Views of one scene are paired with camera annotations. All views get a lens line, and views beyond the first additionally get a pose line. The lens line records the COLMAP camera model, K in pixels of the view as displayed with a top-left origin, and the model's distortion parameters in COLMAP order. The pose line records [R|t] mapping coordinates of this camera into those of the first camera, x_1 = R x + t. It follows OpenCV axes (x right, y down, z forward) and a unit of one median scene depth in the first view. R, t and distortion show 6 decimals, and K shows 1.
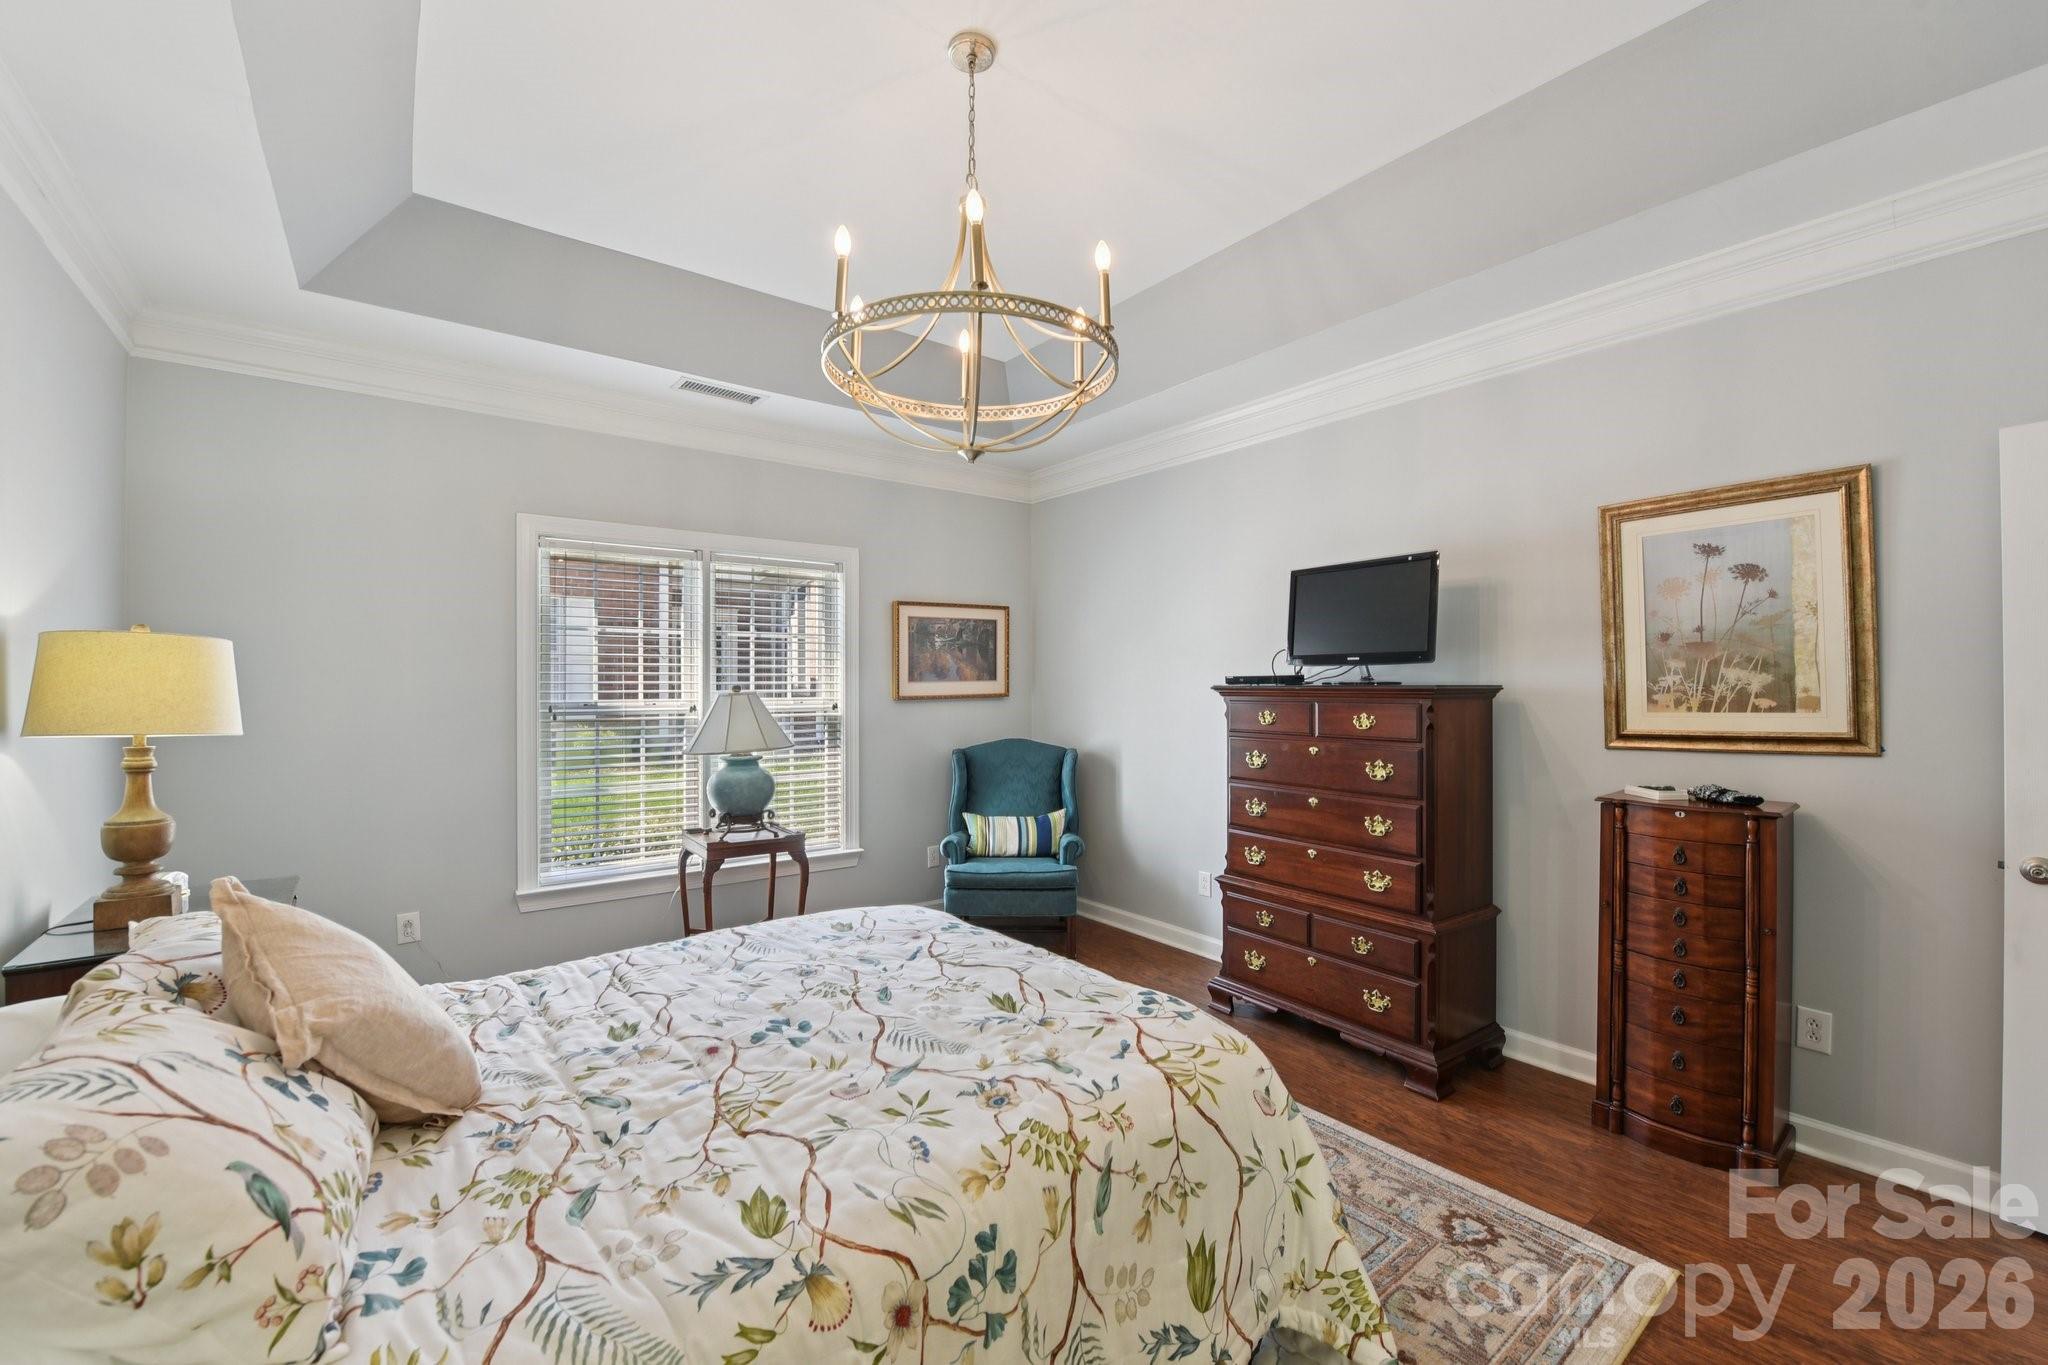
lens RADIAL K [[877.3, 0, 1018.8], [0, 877.3, 684.3], [0, 0, 1]] dist [-0.016528, -0.000485]
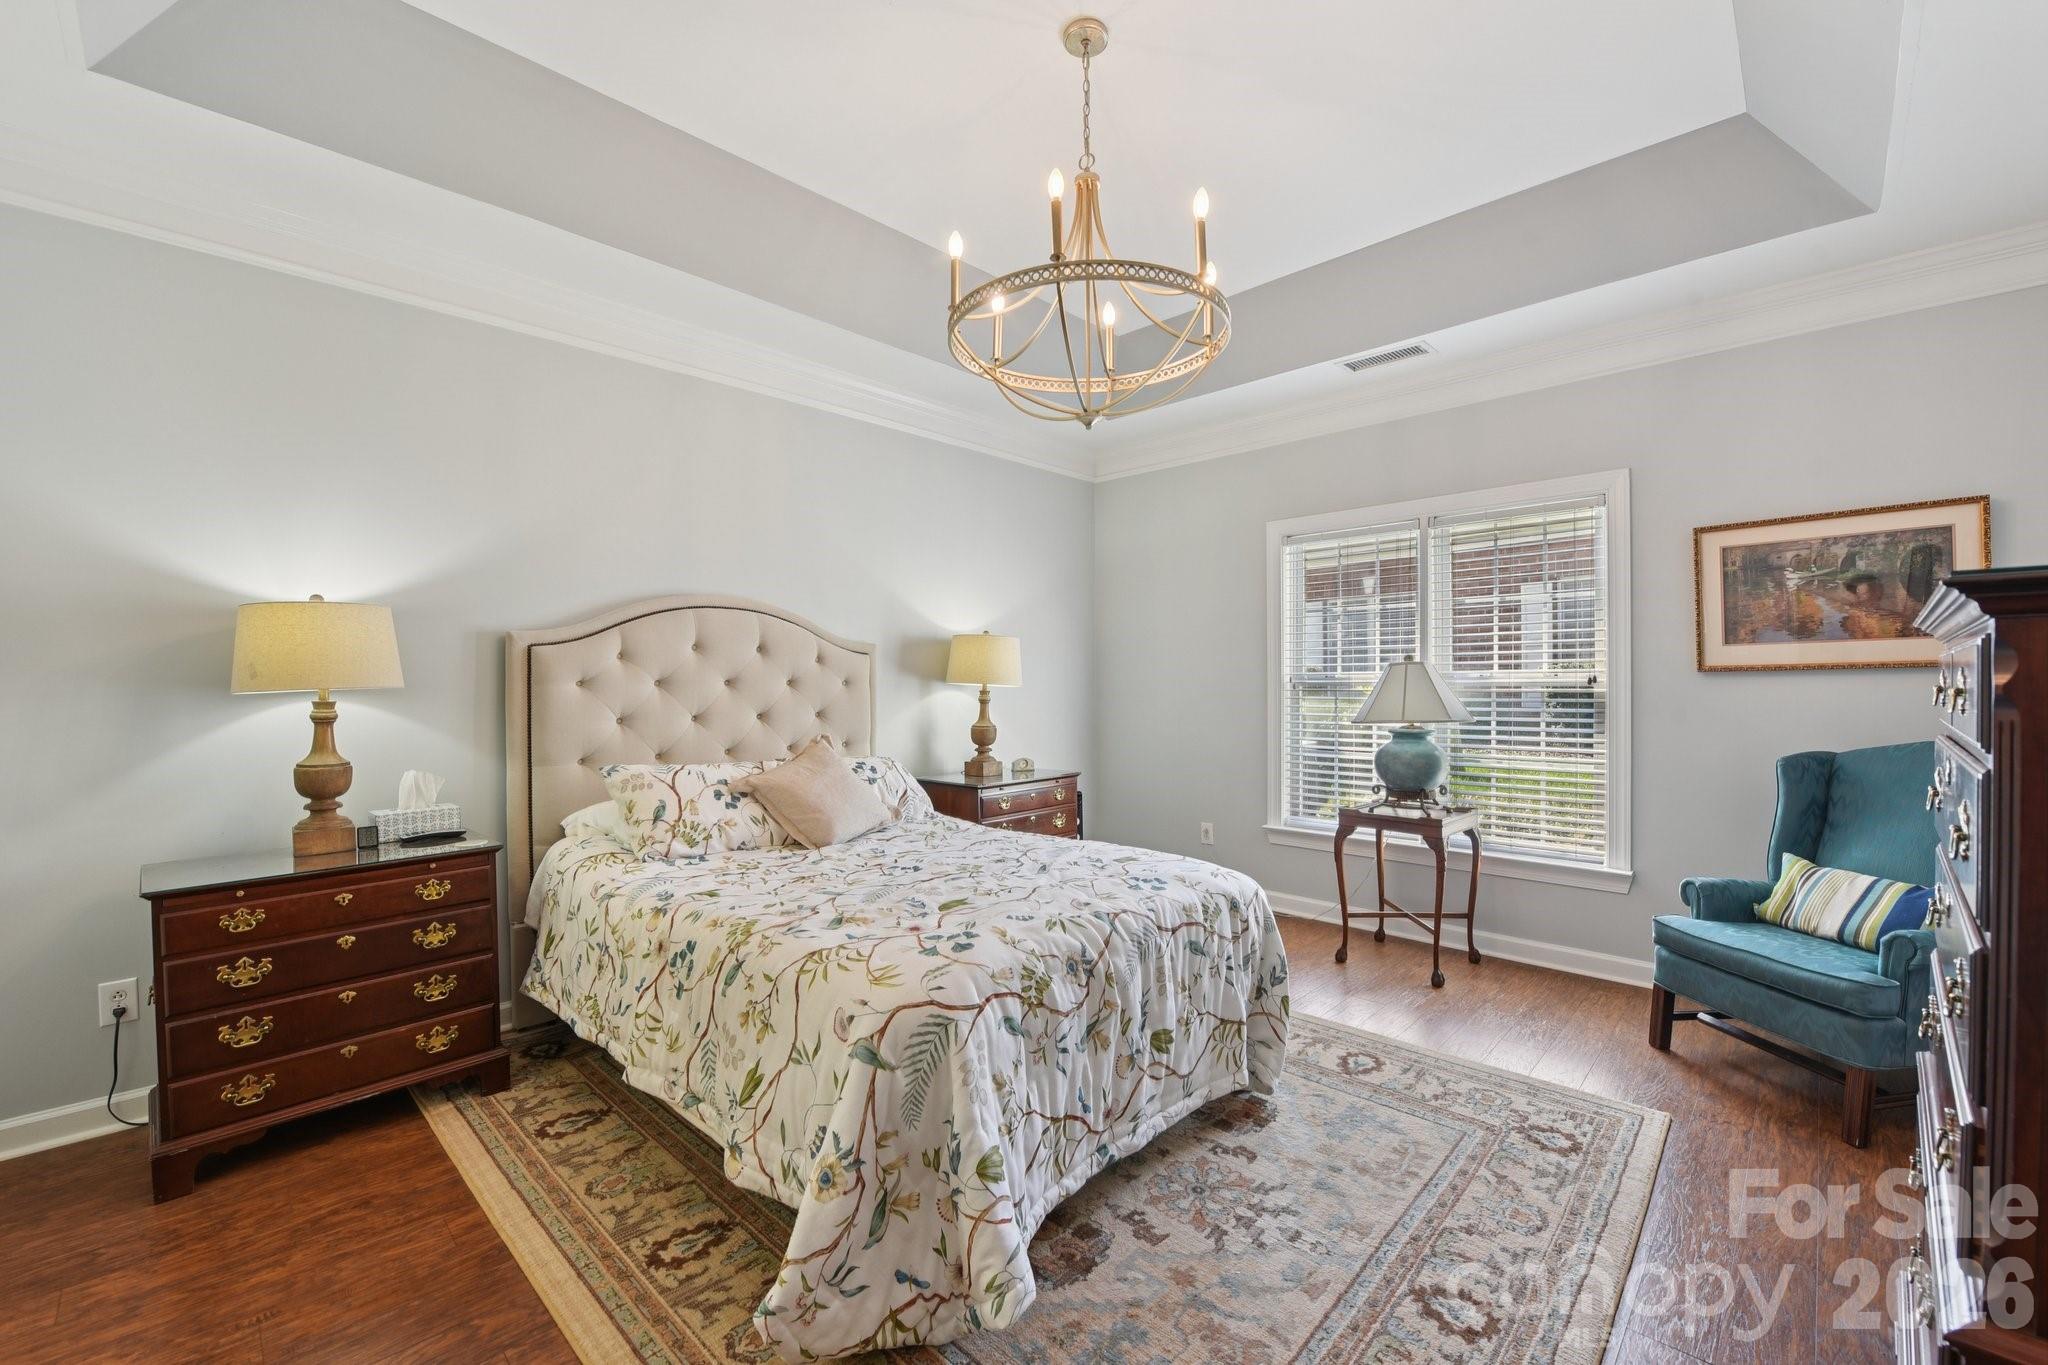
lens RADIAL K [[877.3, 0, 1018.8], [0, 877.3, 684.3], [0, 0, 1]] dist [-0.016528, -0.000485]
pose [[0.099224, 0.000593, -0.995065, 0.527176], [0.002392, 0.999997, 0.000835, 0.028225], [0.995062, -0.002463, 0.099223, 0.433023]]
